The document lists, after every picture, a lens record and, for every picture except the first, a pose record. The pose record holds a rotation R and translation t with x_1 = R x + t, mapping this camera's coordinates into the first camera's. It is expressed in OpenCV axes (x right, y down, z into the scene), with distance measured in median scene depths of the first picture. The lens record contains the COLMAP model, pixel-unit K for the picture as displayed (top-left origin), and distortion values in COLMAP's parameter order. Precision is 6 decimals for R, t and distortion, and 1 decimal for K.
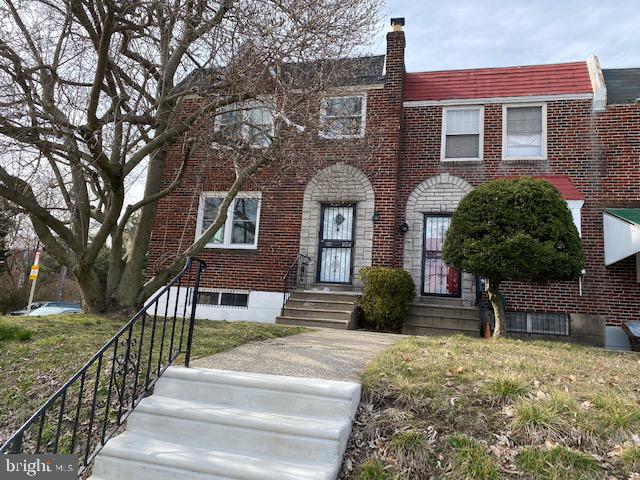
lens RADIAL K [[489.4, 0, 322.0], [0, 489.4, 237.6], [0, 0, 1]] dist [0.034510, -0.038495]
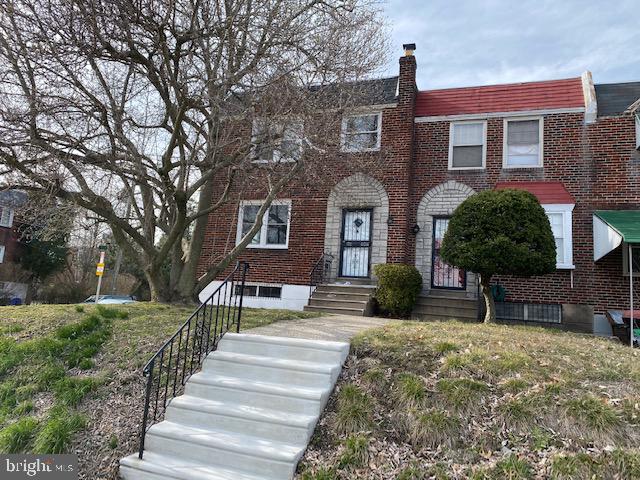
lens RADIAL K [[489.4, 0, 316.8], [0, 489.4, 241.1], [0, 0, 1]] dist [0.034510, -0.038495]
pose [[0.996542, -0.009029, -0.082596, 0.035249], [0.010606, 0.999769, 0.018678, -0.017606], [0.082409, -0.019490, 0.996408, -0.176132]]
